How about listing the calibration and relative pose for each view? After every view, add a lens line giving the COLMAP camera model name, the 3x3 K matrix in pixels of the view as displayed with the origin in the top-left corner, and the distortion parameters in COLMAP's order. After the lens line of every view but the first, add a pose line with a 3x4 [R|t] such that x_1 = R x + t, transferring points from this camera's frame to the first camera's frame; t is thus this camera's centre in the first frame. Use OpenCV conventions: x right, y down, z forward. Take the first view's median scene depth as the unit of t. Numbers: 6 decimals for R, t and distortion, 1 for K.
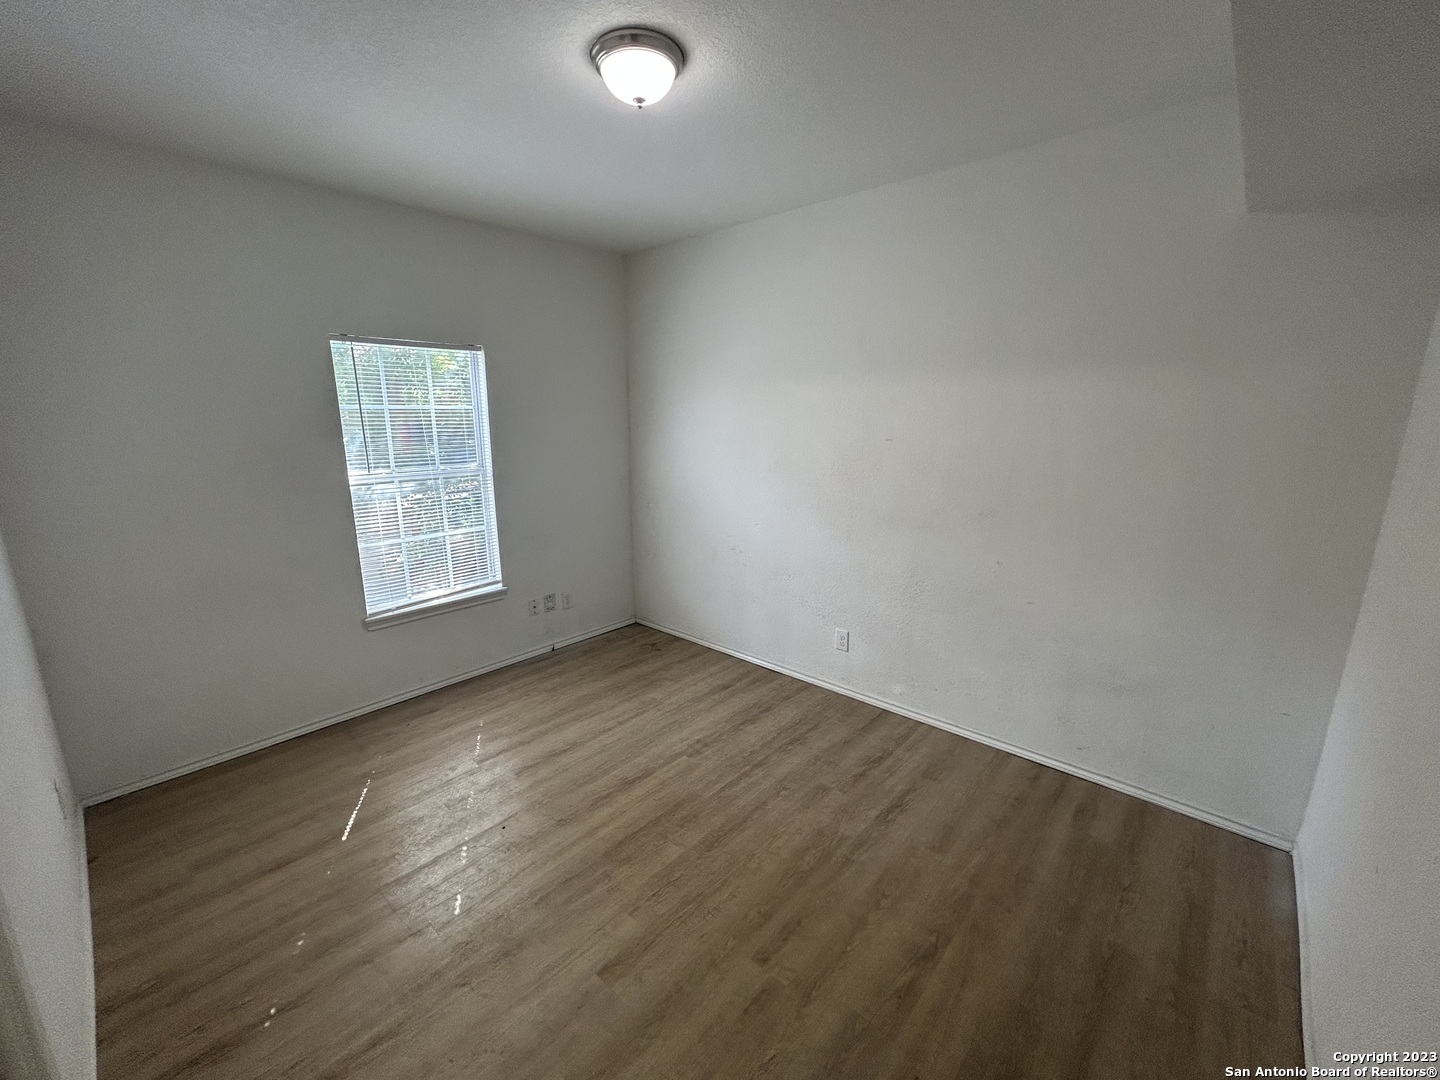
lens RADIAL K [[579.0, 0, 717.8], [0, 579.0, 540.6], [0, 0, 1]] dist [-0.001406, -0.001400]
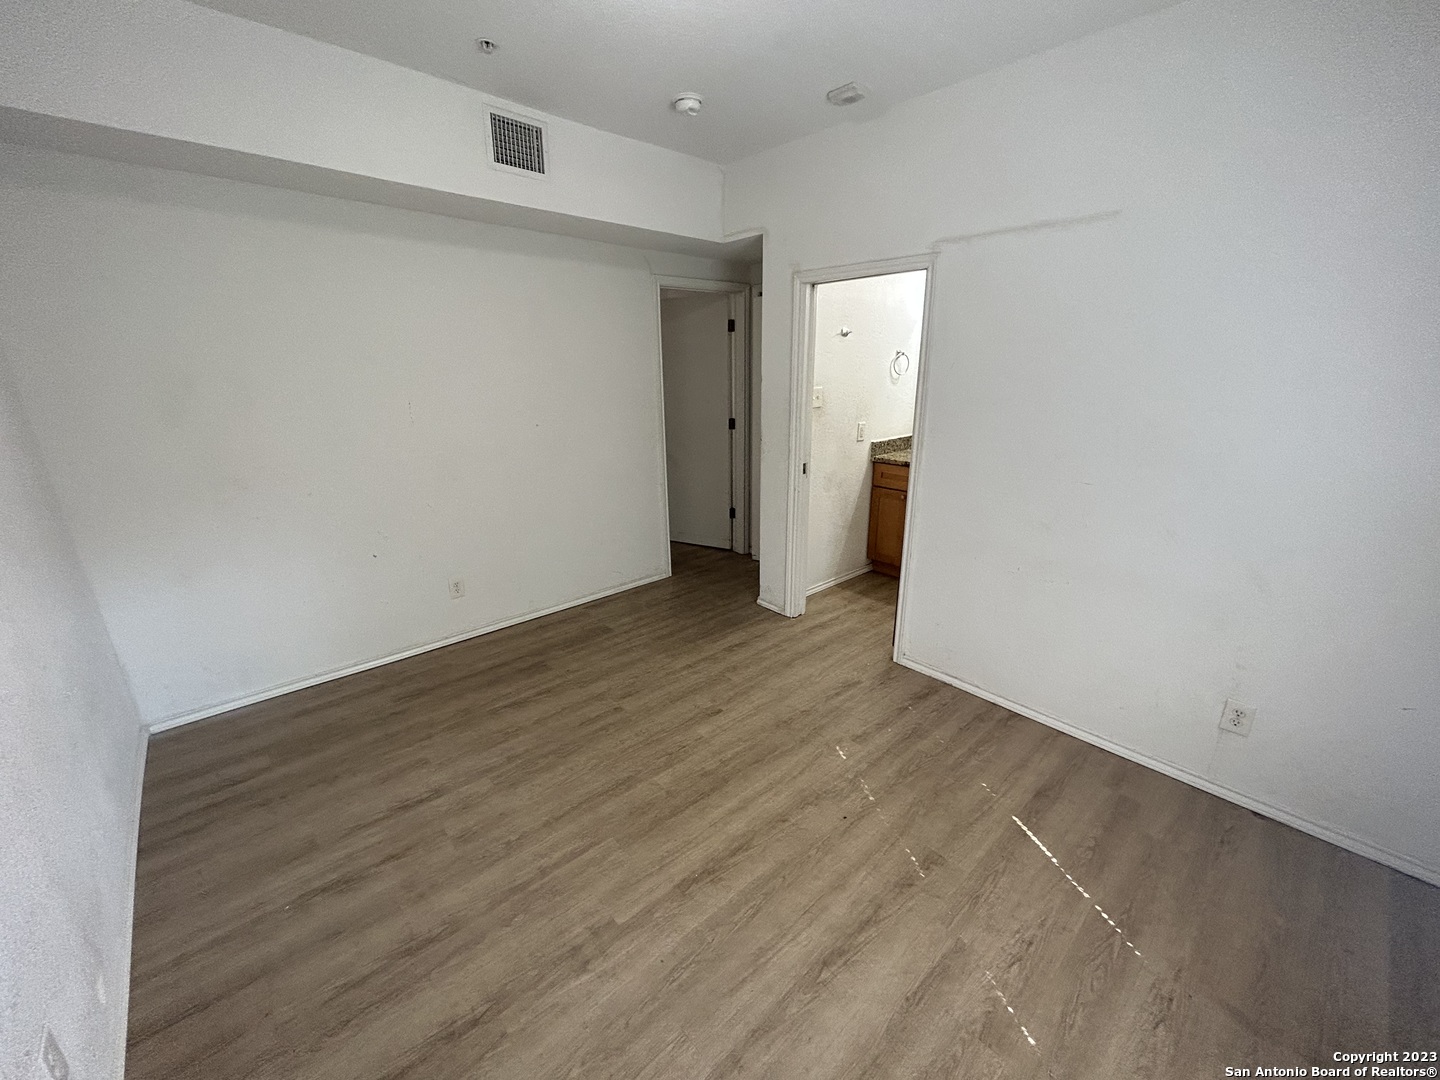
lens RADIAL K [[579.0, 0, 721.7], [0, 579.0, 539.7], [0, 0, 1]] dist [-0.001406, -0.001400]
pose [[-0.995406, -0.020679, 0.093483, -0.255234], [0.028093, 0.870334, 0.491660, -0.327155], [-0.091528, 0.492028, -0.865755, 1.583174]]
